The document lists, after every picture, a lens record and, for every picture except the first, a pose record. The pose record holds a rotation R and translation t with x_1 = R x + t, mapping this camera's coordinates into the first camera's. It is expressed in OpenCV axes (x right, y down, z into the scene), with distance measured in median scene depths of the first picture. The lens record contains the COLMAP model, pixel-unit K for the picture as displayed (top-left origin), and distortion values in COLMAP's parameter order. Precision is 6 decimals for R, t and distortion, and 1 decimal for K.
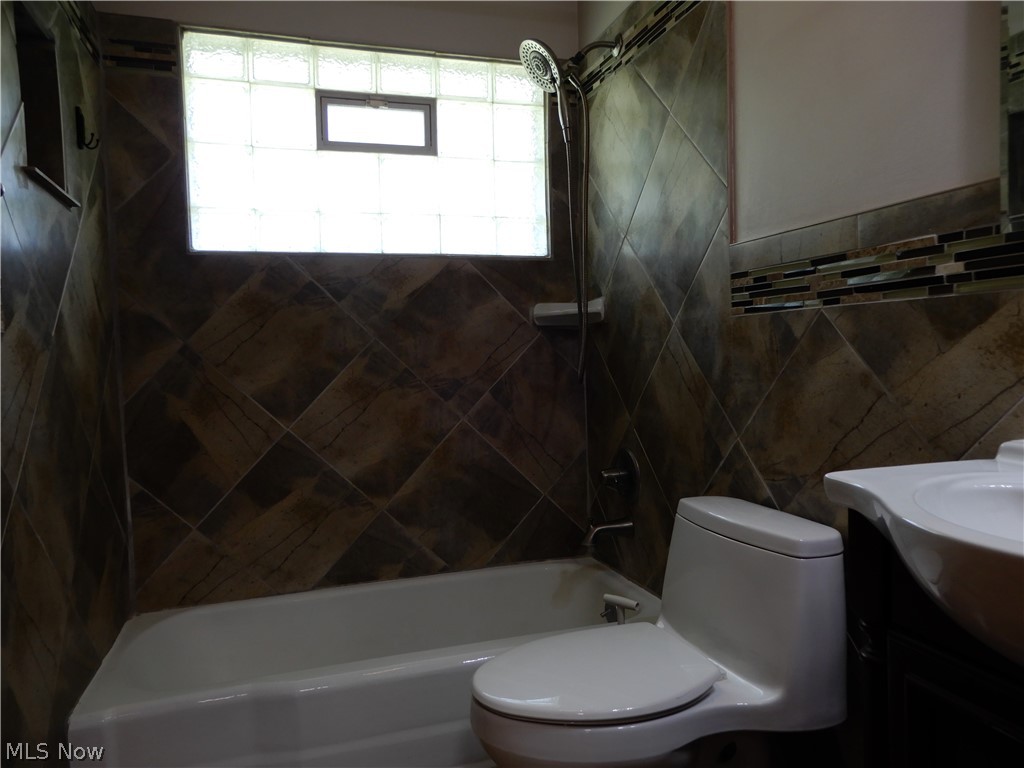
lens RADIAL K [[727.3, 0, 506.0], [0, 727.3, 371.5], [0, 0, 1]] dist [0.002551, 0.000389]
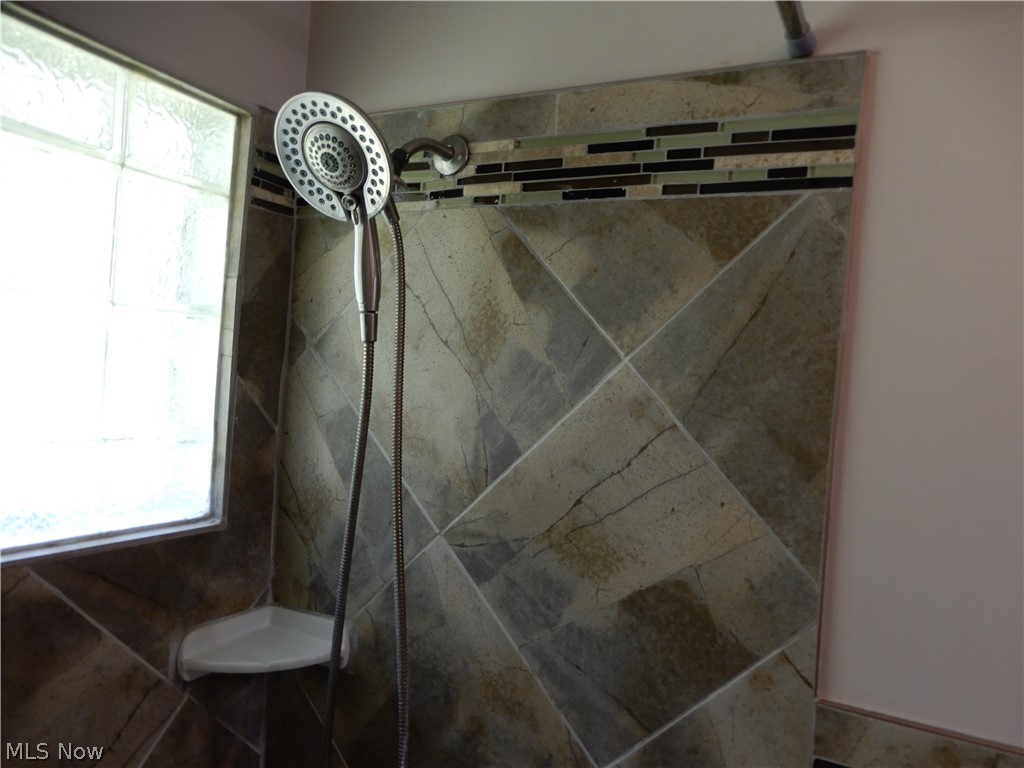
lens RADIAL K [[727.3, 0, 506.0], [0, 727.3, 371.5], [0, 0, 1]] dist [0.002551, 0.000389]
pose [[0.696214, 0.066812, 0.714718, -0.316306], [-0.068649, 0.997293, -0.026356, -0.527697], [-0.714544, -0.030715, 0.698916, 1.129177]]
